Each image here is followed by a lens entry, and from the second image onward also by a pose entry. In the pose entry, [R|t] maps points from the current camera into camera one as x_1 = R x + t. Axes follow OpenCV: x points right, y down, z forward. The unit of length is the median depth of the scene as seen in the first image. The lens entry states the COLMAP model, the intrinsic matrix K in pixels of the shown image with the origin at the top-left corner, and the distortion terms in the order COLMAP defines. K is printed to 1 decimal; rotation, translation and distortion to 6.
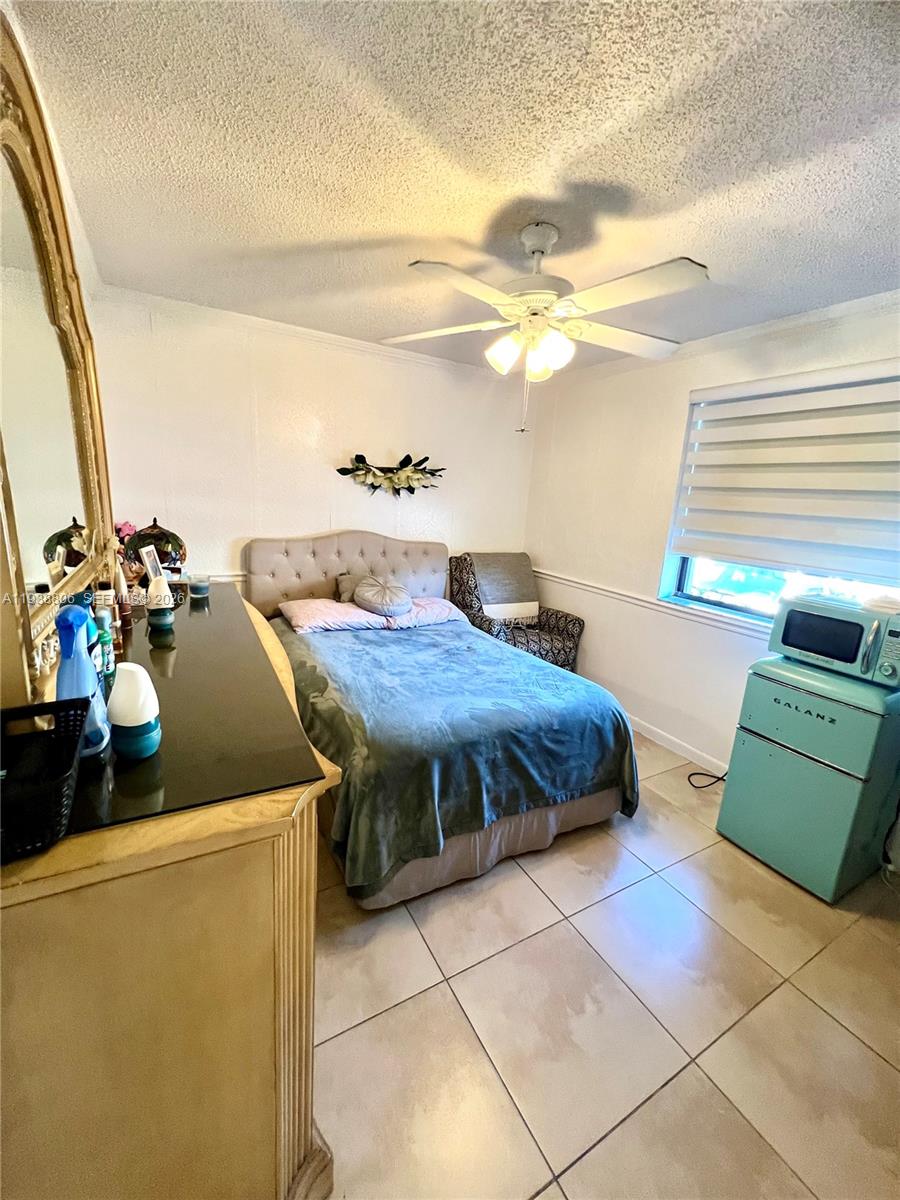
lens RADIAL K [[479.7, 0, 452.0], [0, 479.7, 603.4], [0, 0, 1]] dist [-0.002104, 0.000666]
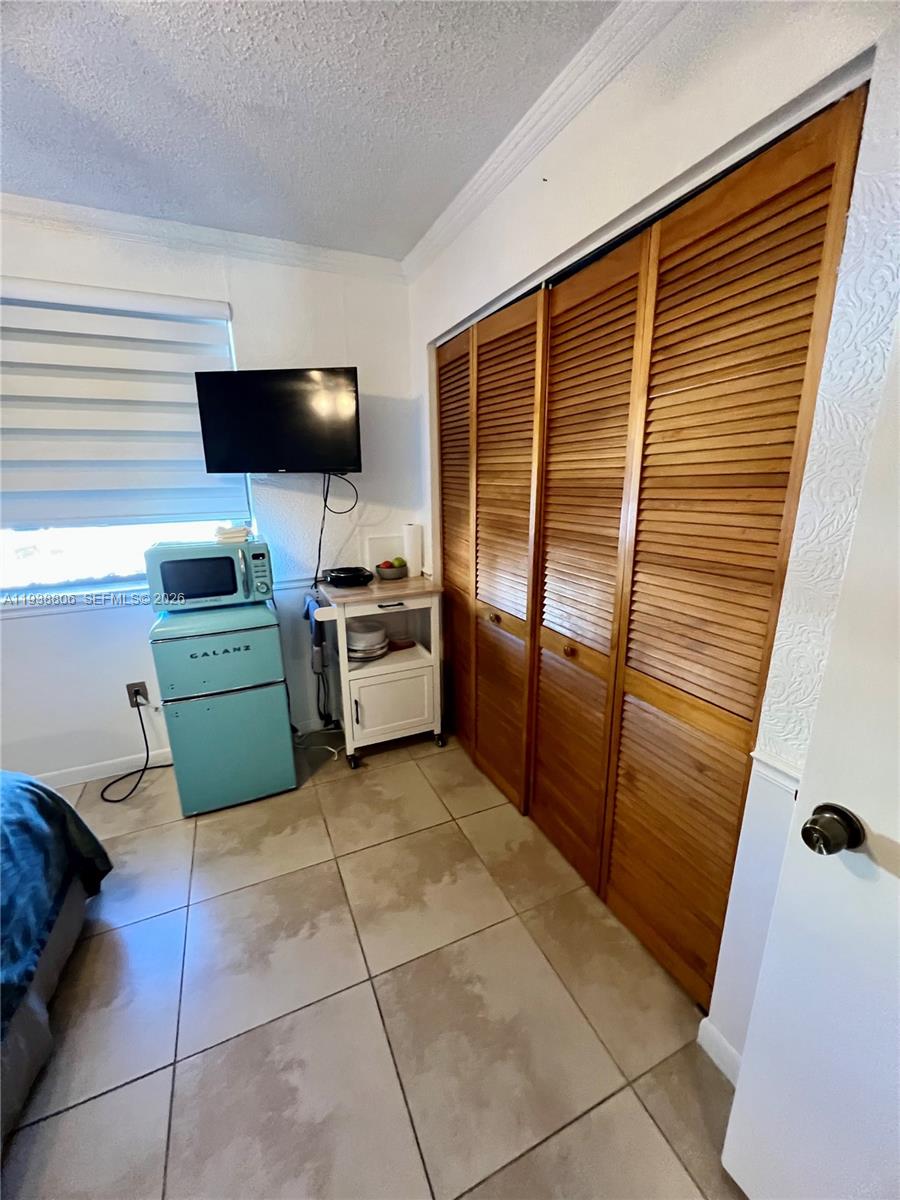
lens RADIAL K [[479.7, 0, 451.5], [0, 479.7, 597.5], [0, 0, 1]] dist [-0.002104, 0.000666]
pose [[0.086071, -0.316129, 0.944804, -0.151891], [0.230640, 0.928884, 0.289791, -0.067068], [-0.969225, 0.192967, 0.152862, 0.353131]]
